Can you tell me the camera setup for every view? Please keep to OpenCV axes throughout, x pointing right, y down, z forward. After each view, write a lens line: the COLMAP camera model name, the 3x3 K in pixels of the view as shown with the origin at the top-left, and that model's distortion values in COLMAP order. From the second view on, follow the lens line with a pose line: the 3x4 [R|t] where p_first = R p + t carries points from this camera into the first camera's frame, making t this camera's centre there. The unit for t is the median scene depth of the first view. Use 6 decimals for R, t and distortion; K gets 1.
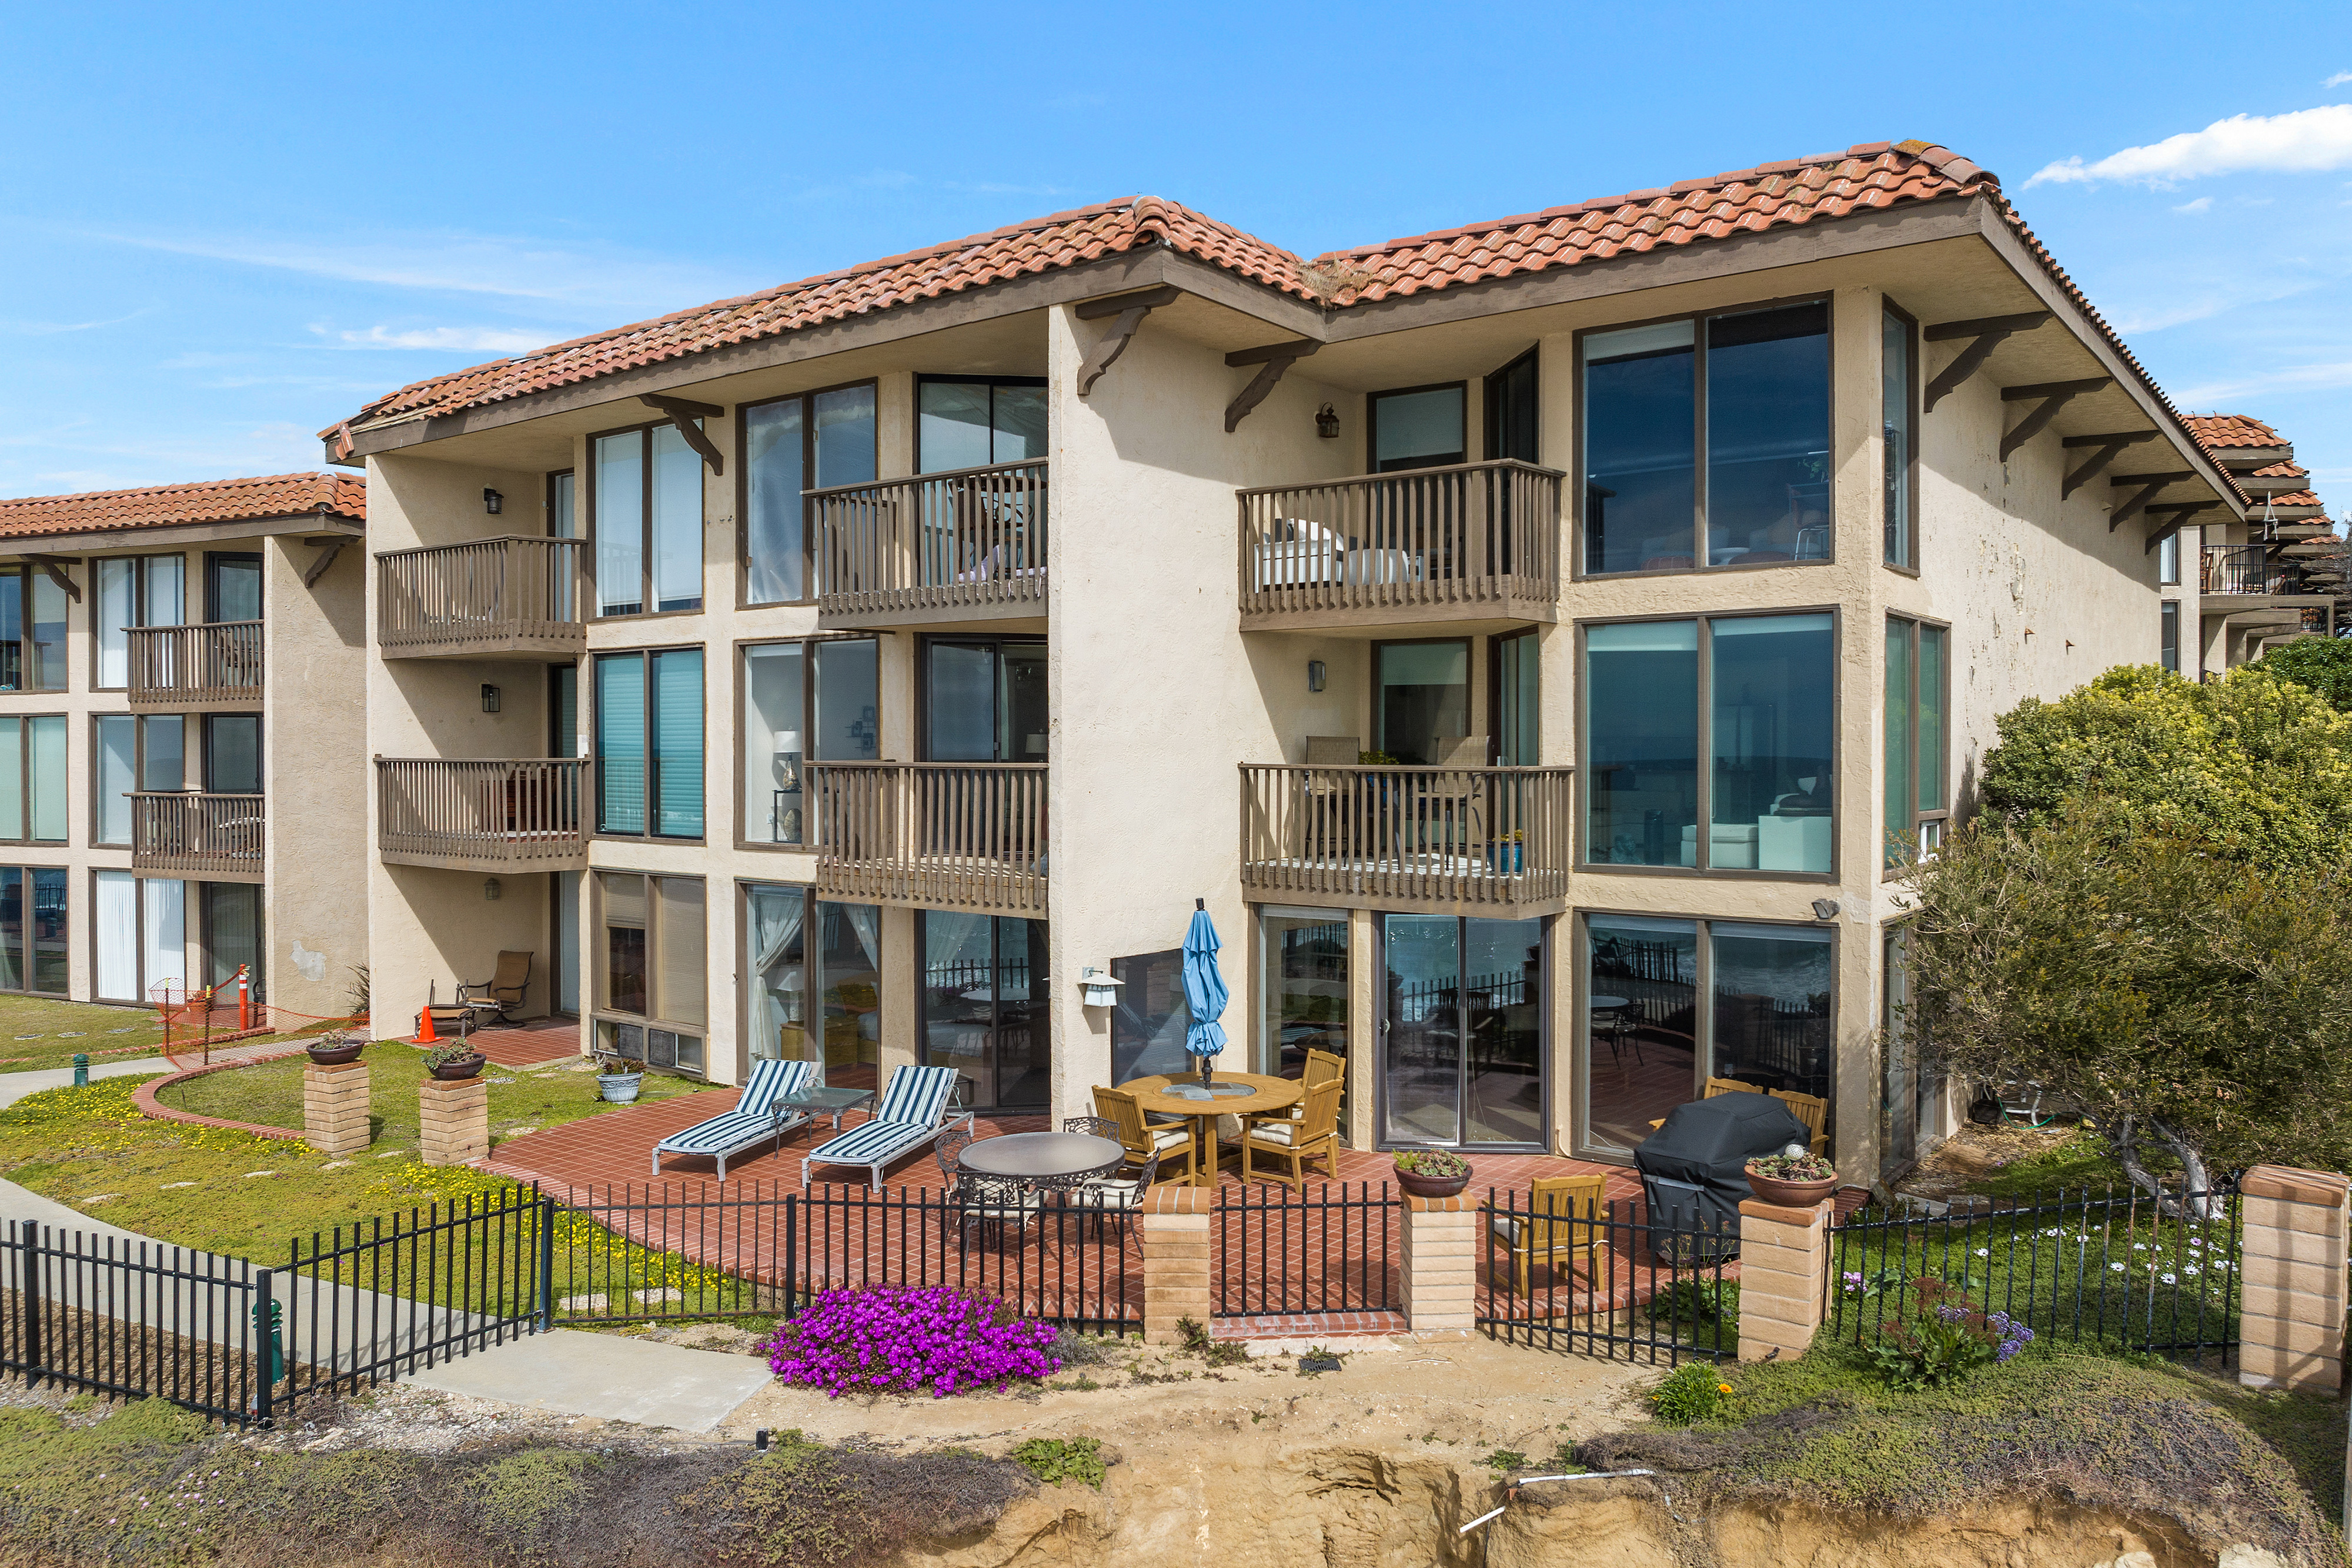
lens RADIAL K [[1561.9, 0, 1176.0], [0, 1561.9, 784.0], [0, 0, 1]] dist [-0.000386, -0.000071]
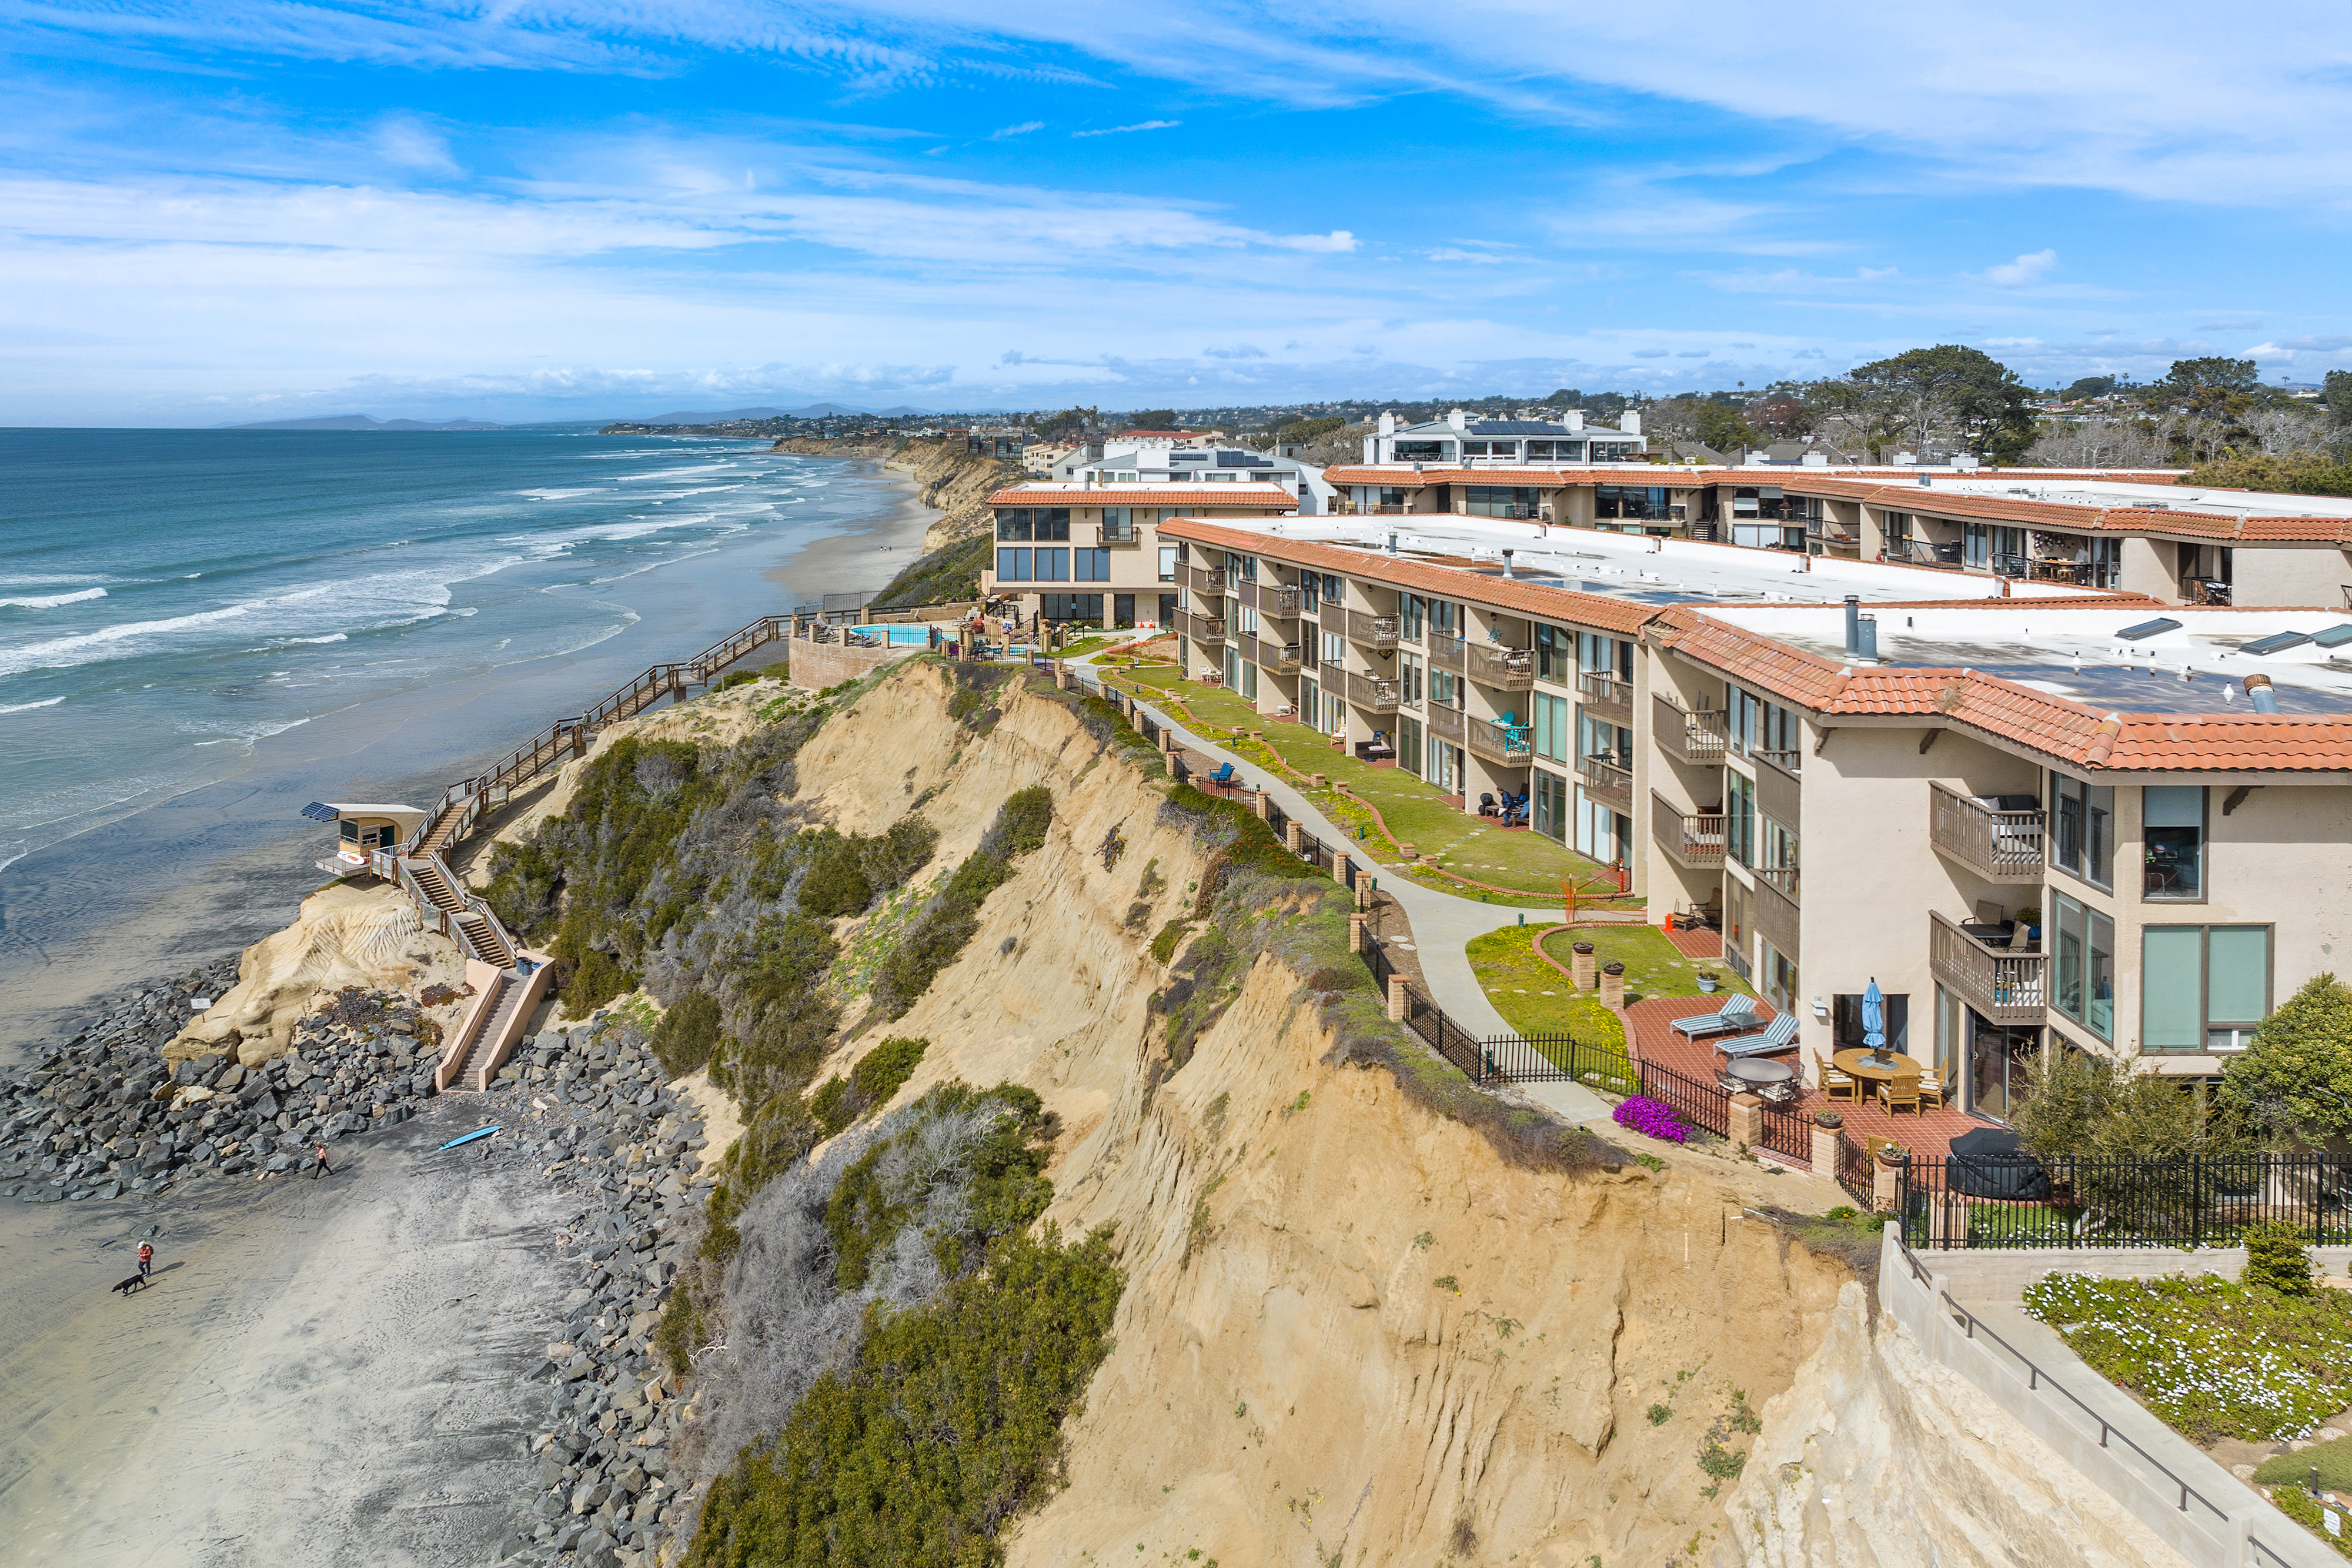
lens RADIAL K [[1561.9, 0, 1176.0], [0, 1561.9, 784.0], [0, 0, 1]] dist [-0.000386, -0.000071]
pose [[0.578625, 0.130172, -0.805139, 1.112352], [0.007544, 0.986285, 0.164881, -0.530738], [0.815559, -0.101478, 0.569707, -0.947147]]
